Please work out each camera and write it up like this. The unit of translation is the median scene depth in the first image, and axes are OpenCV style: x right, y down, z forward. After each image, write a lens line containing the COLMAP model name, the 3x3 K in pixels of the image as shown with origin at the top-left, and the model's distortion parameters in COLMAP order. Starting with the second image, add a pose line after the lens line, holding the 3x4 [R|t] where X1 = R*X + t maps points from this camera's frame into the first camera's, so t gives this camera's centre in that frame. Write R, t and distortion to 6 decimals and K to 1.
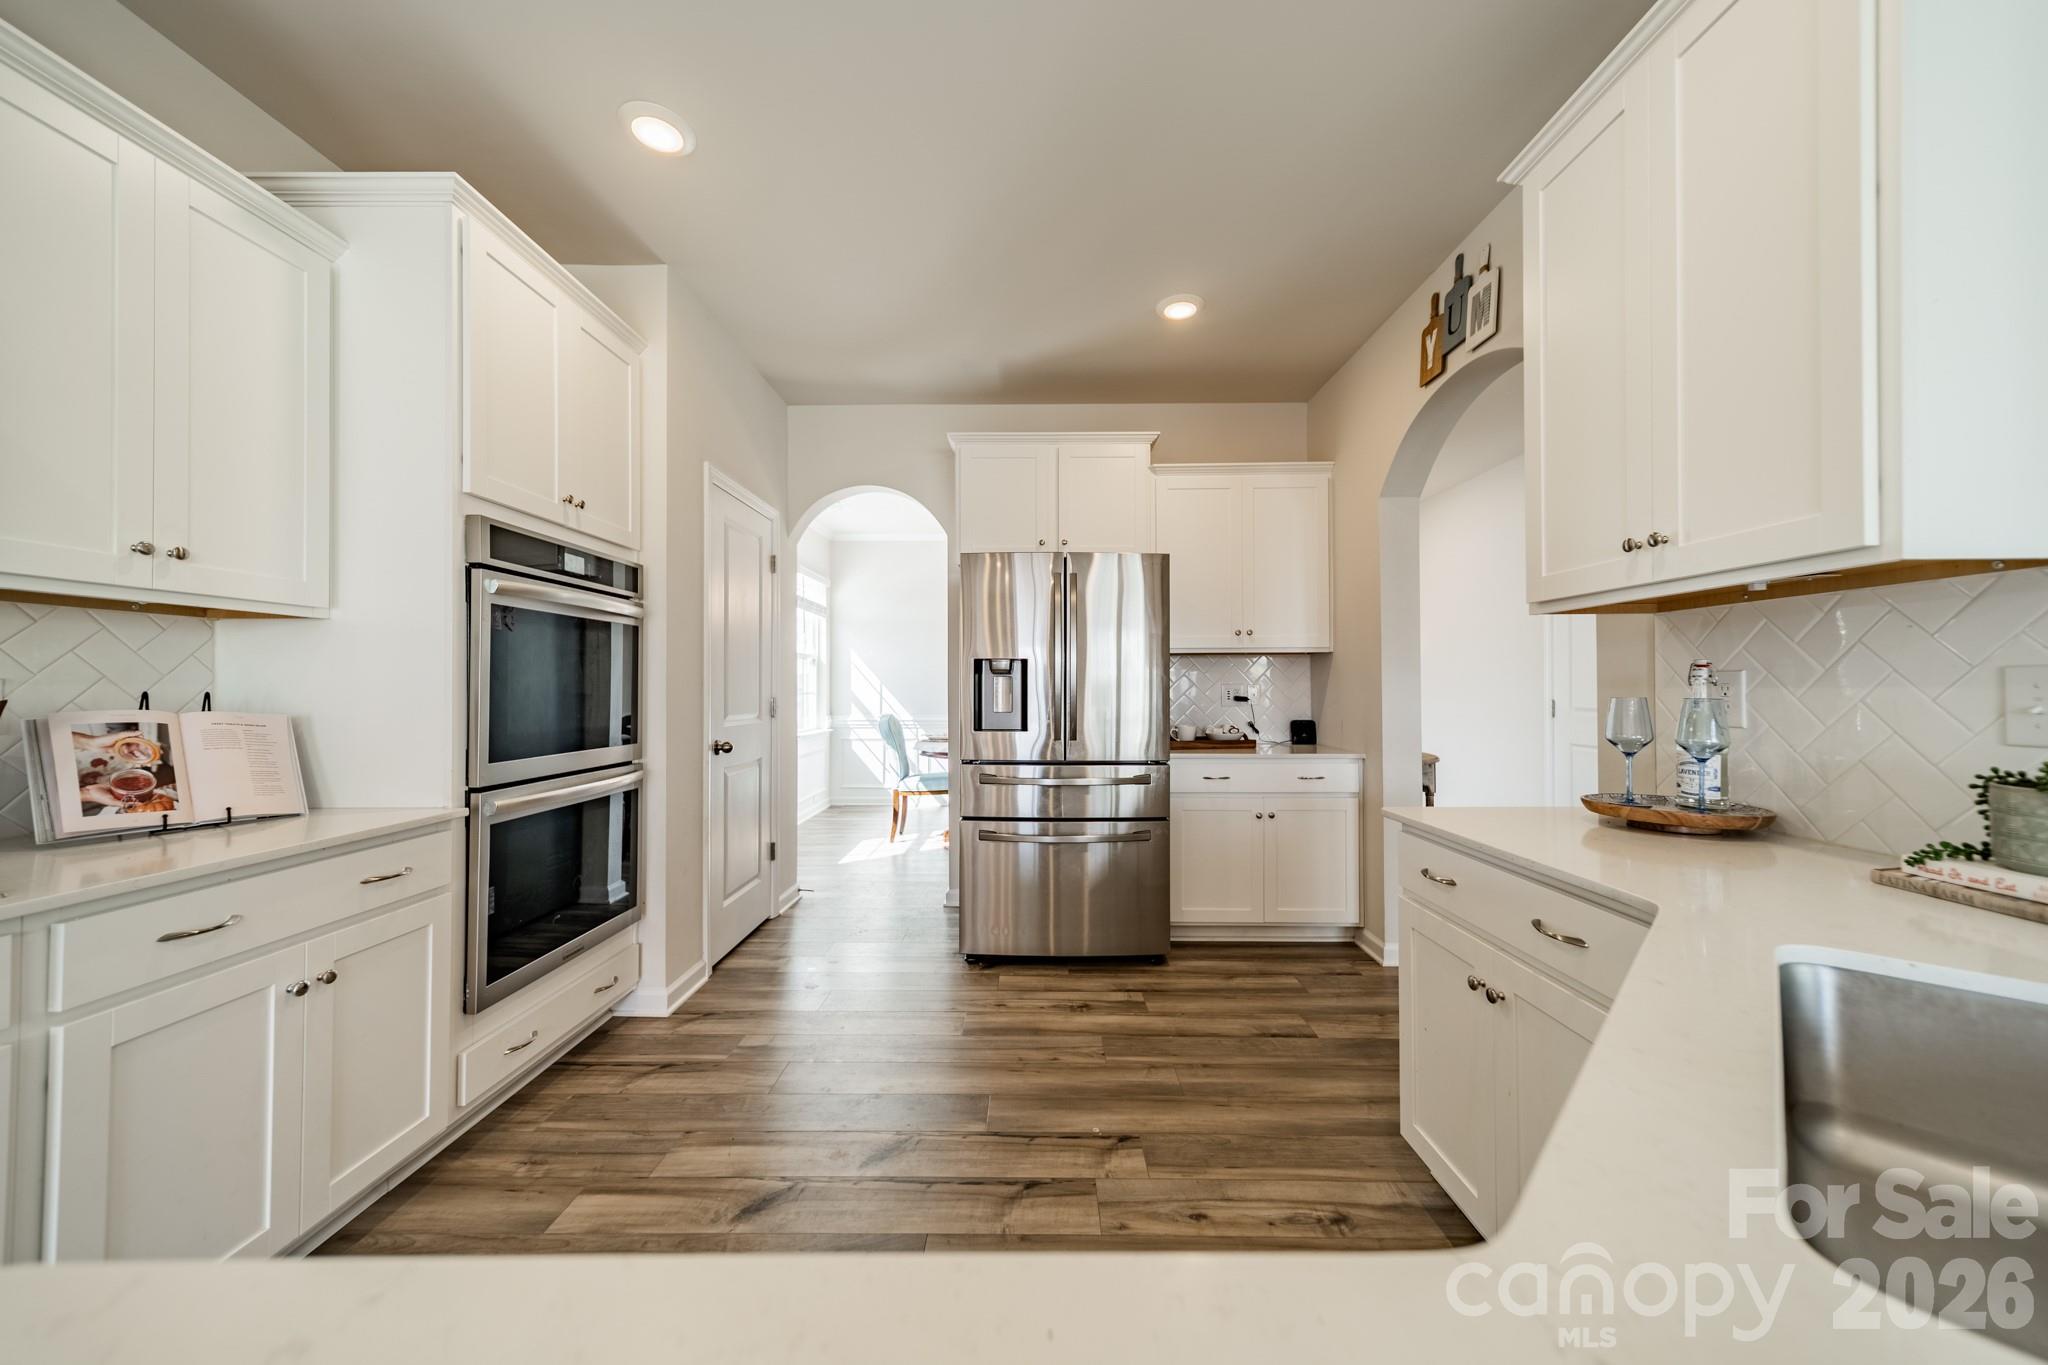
lens RADIAL K [[721.4, 0, 1028.9], [0, 721.4, 680.8], [0, 0, 1]] dist [0.007596, 0.000187]
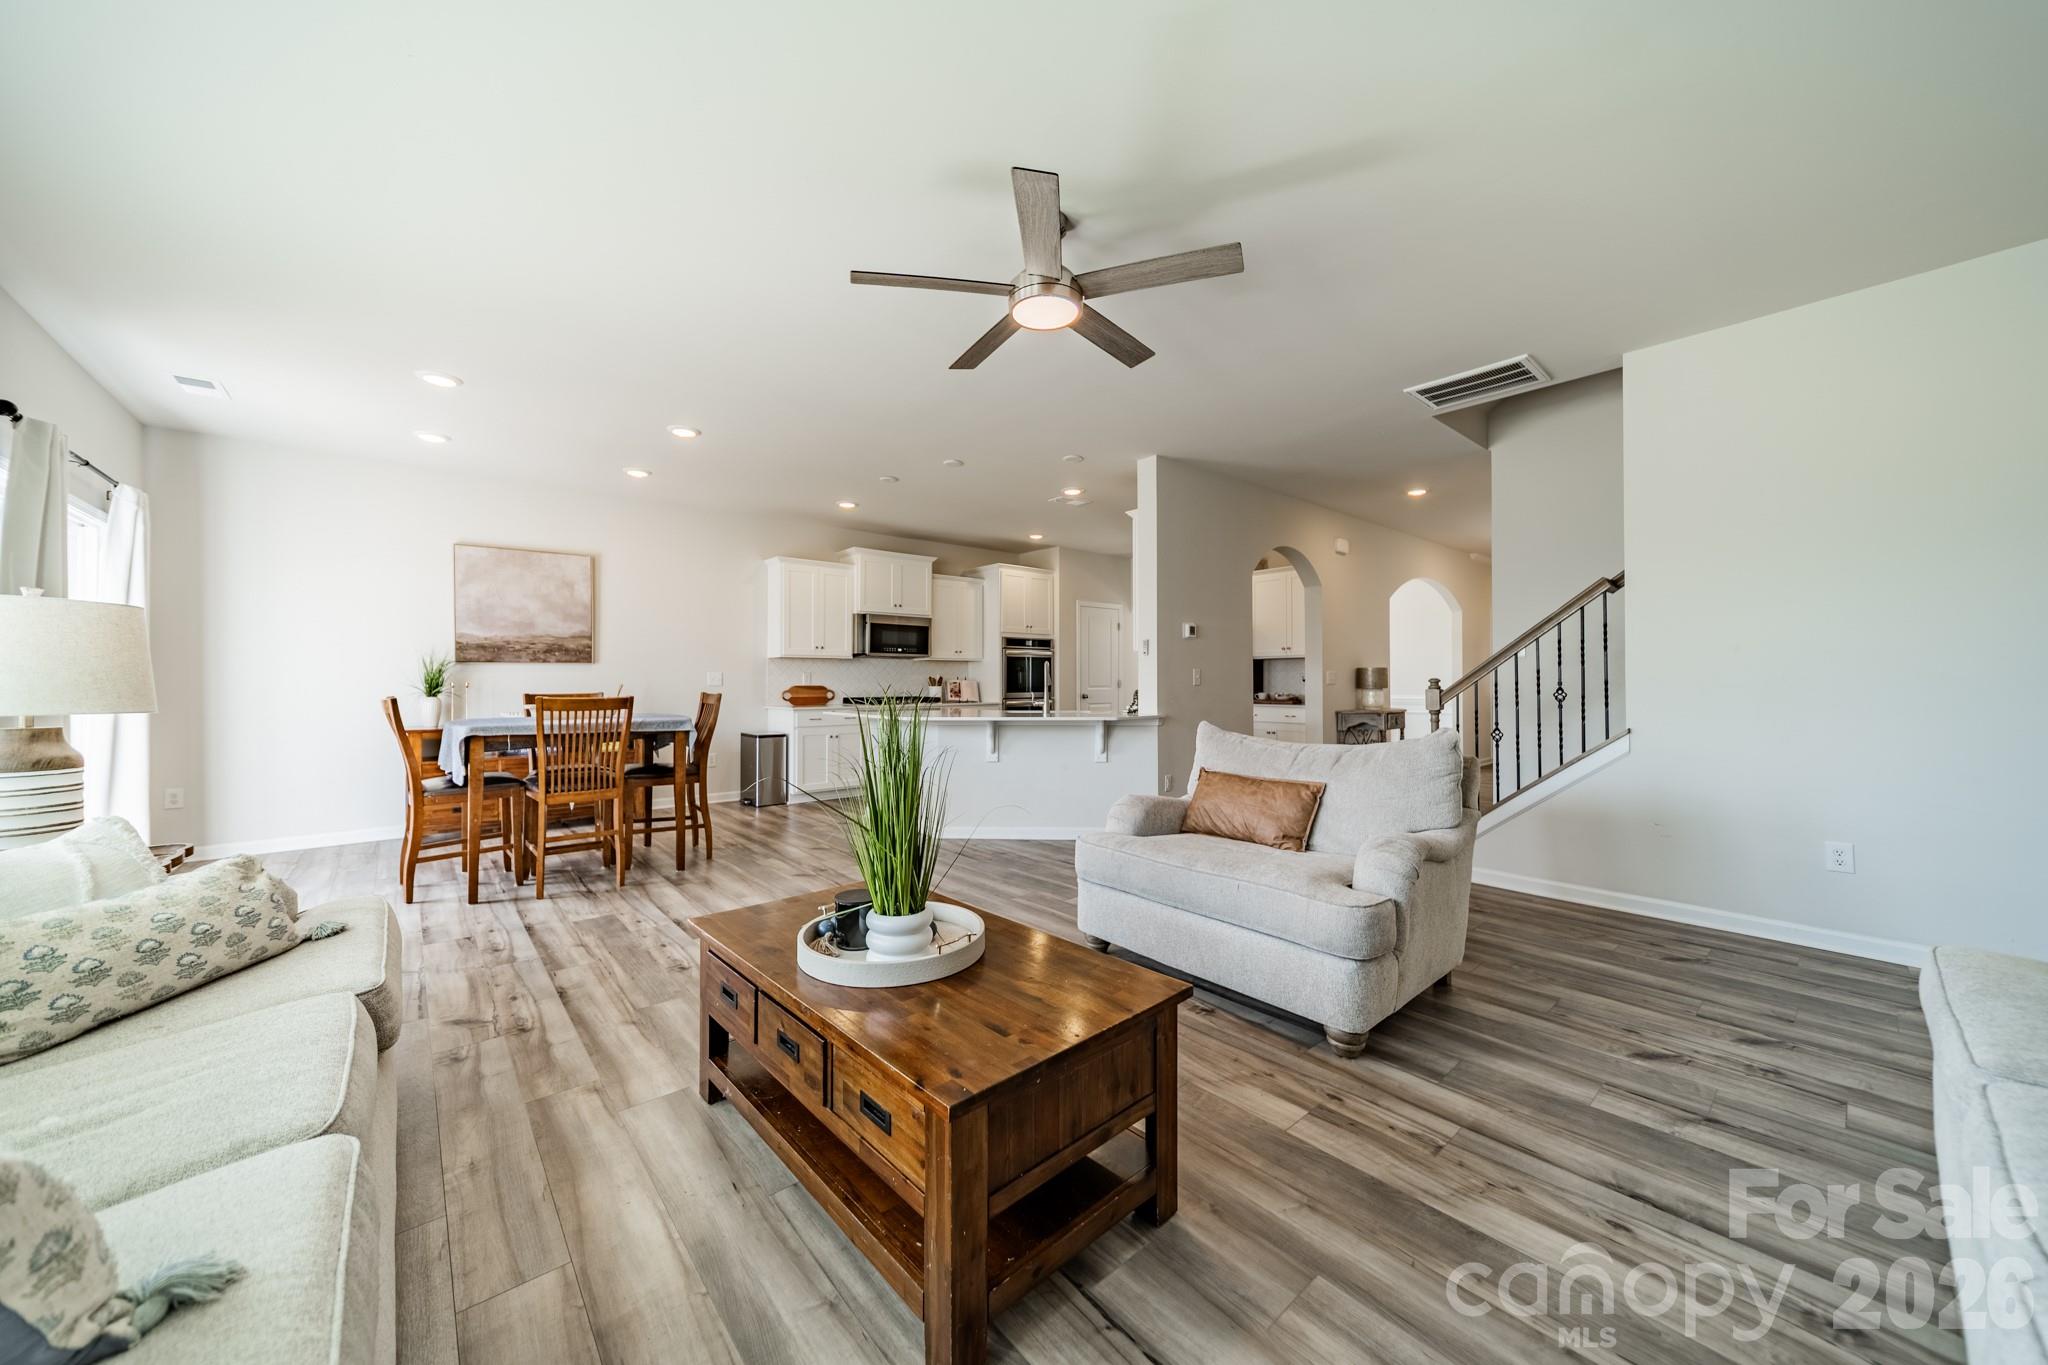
lens RADIAL K [[721.4, 0, 1028.9], [0, 721.4, 680.8], [0, 0, 1]] dist [0.007596, 0.000187]
pose [[0.667177, 0.000351, -0.744899, 2.337564], [0.009587, 0.999913, 0.009058, 0.001860], [0.744837, -0.013185, 0.667116, -1.627053]]
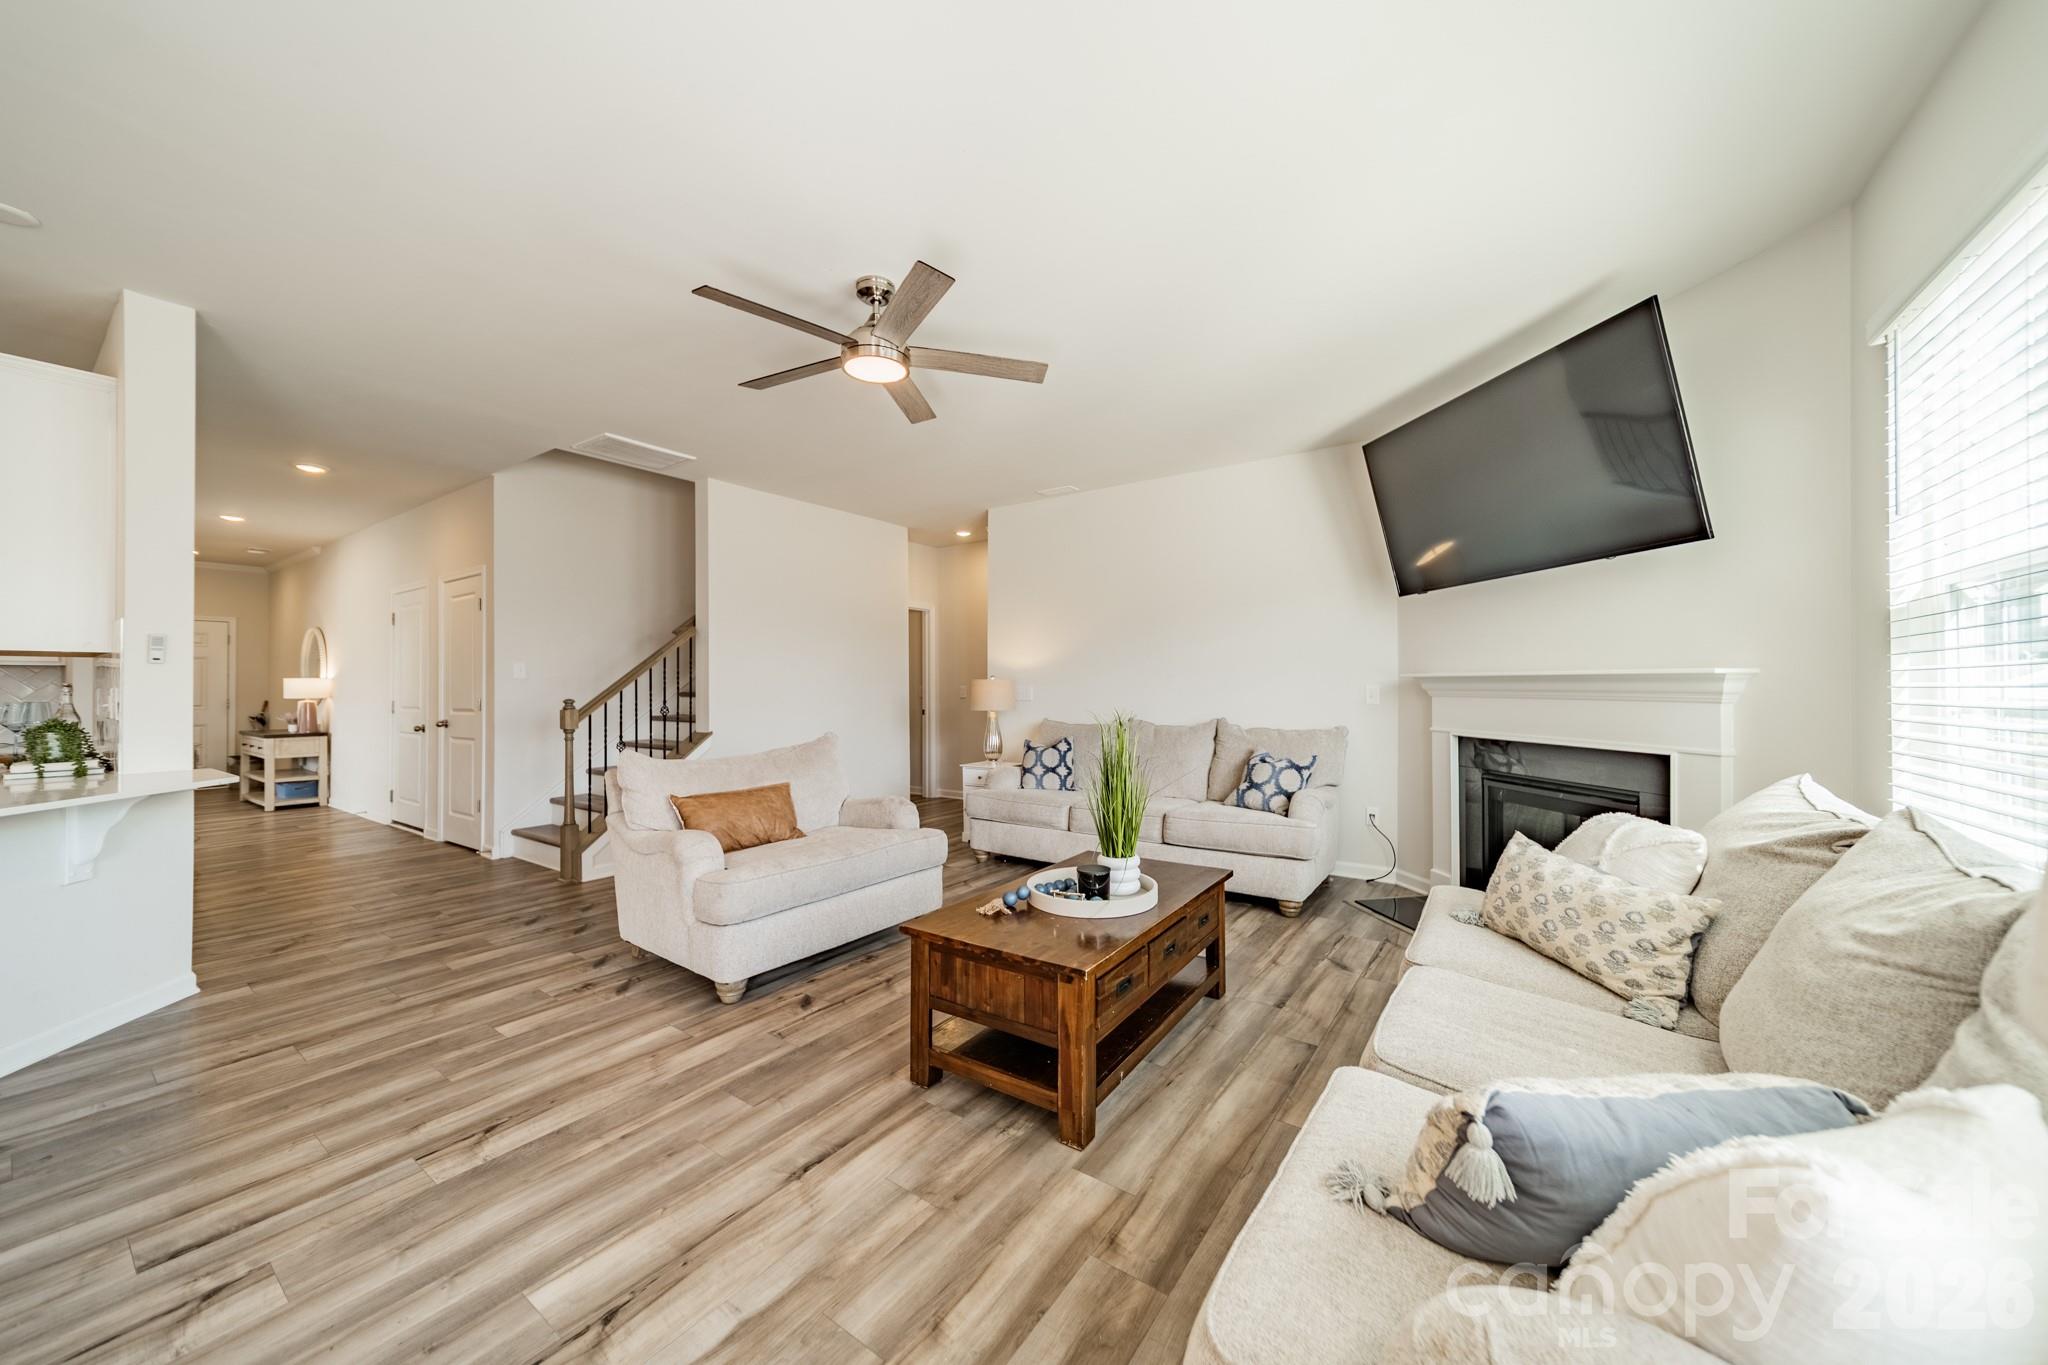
lens RADIAL K [[723.6, 0, 1028.3], [0, 723.6, 681.6], [0, 0, 1]] dist [0.008414, -0.000090]
pose [[0.561706, 0.005354, 0.827319, 0.546869], [-0.005276, 0.999982, -0.002889, -0.029147], [-0.827320, -0.002742, 0.561725, -1.770434]]
